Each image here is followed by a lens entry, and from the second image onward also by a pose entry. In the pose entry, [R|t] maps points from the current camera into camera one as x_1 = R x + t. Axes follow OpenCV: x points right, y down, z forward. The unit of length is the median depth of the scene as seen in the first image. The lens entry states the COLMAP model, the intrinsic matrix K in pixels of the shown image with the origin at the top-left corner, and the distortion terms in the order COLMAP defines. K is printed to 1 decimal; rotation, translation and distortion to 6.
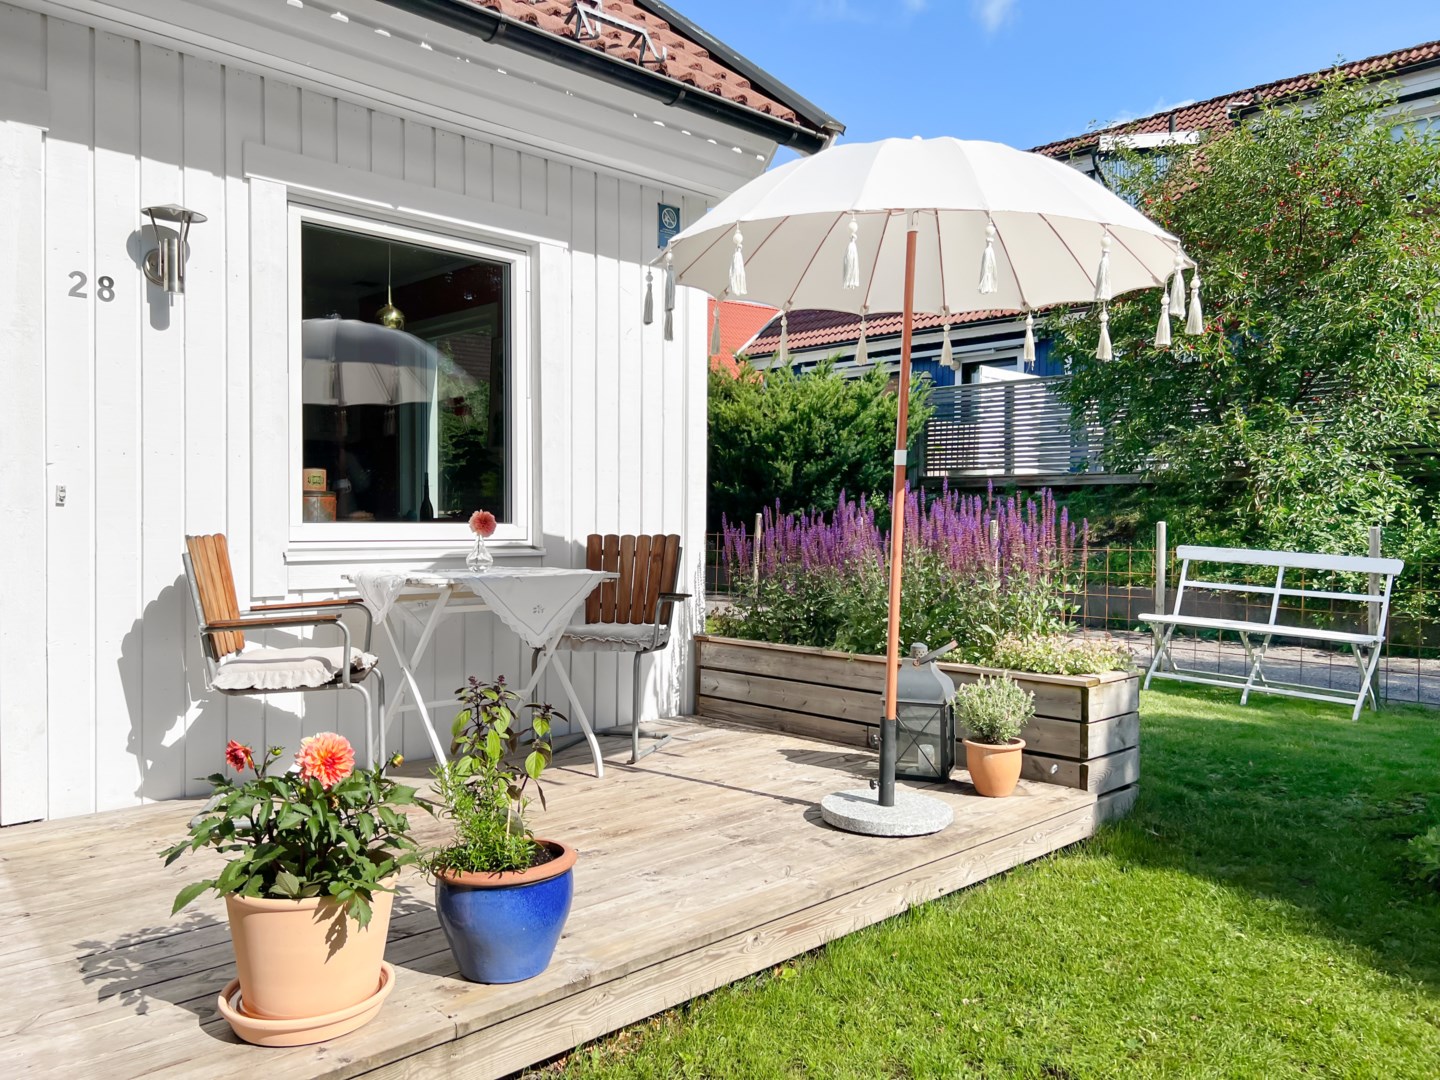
lens RADIAL K [[1076.7, 0, 720.0], [0, 1076.7, 540.0], [0, 0, 1]] dist [0.093259, -0.186816]
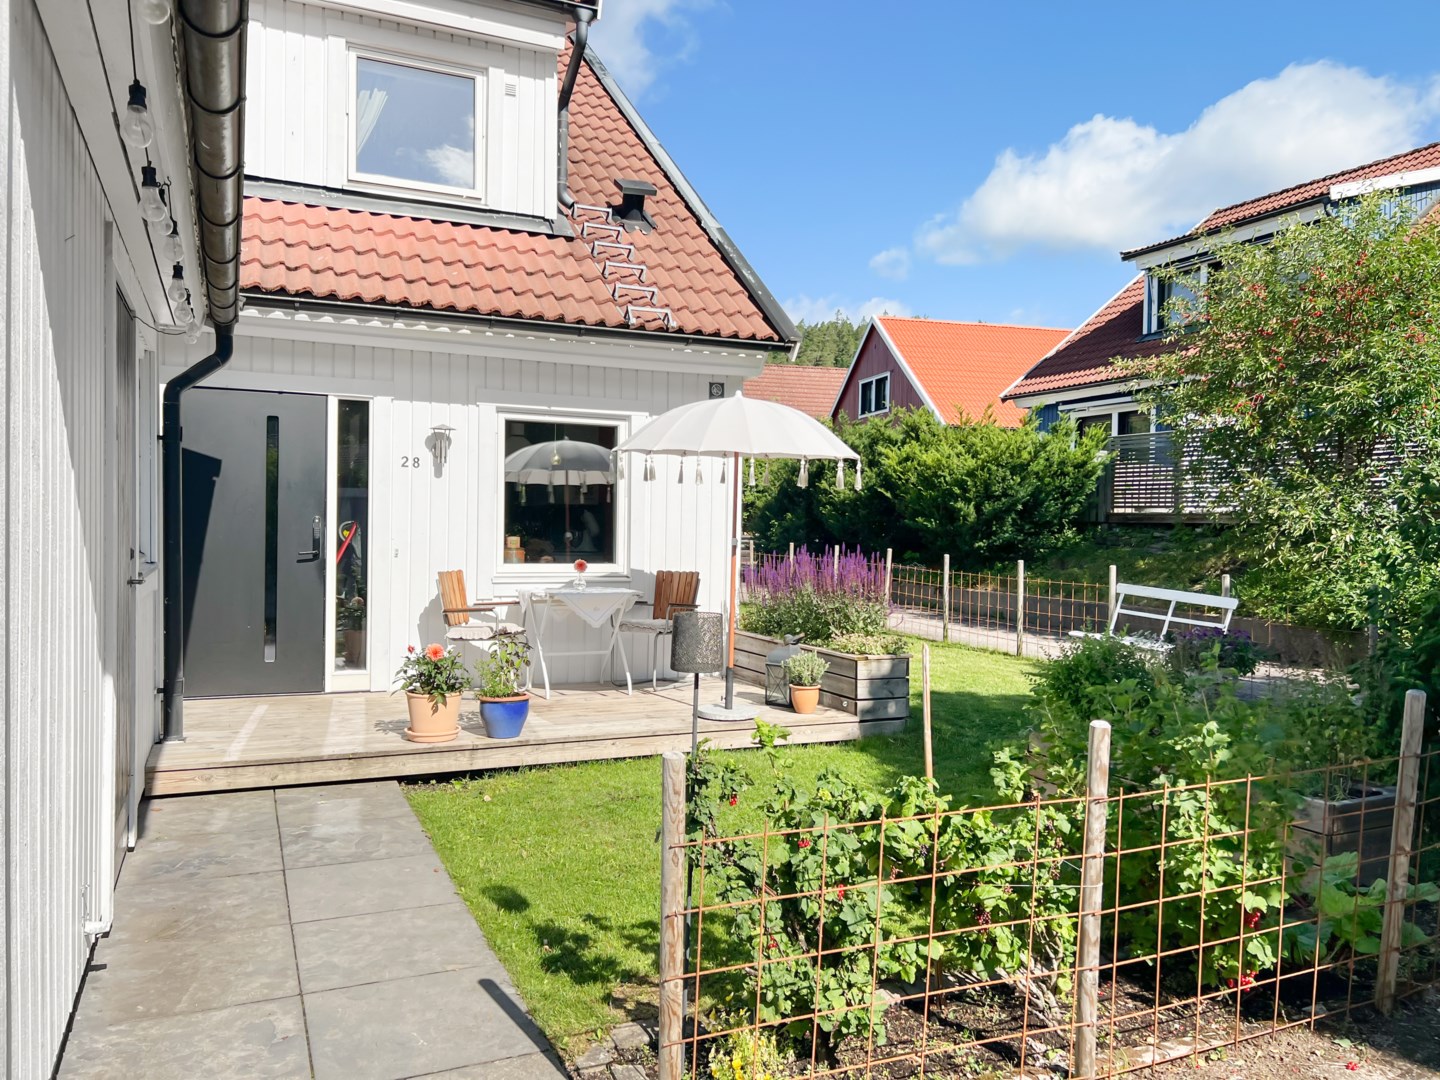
lens RADIAL K [[1076.7, 0, 720.0], [0, 1076.7, 540.0], [0, 0, 1]] dist [0.093259, -0.186816]
pose [[0.936864, 0.013450, -0.349436, 0.617020], [-0.016578, 0.999845, -0.005962, -0.047593], [0.349301, 0.011379, 0.936941, -0.677457]]
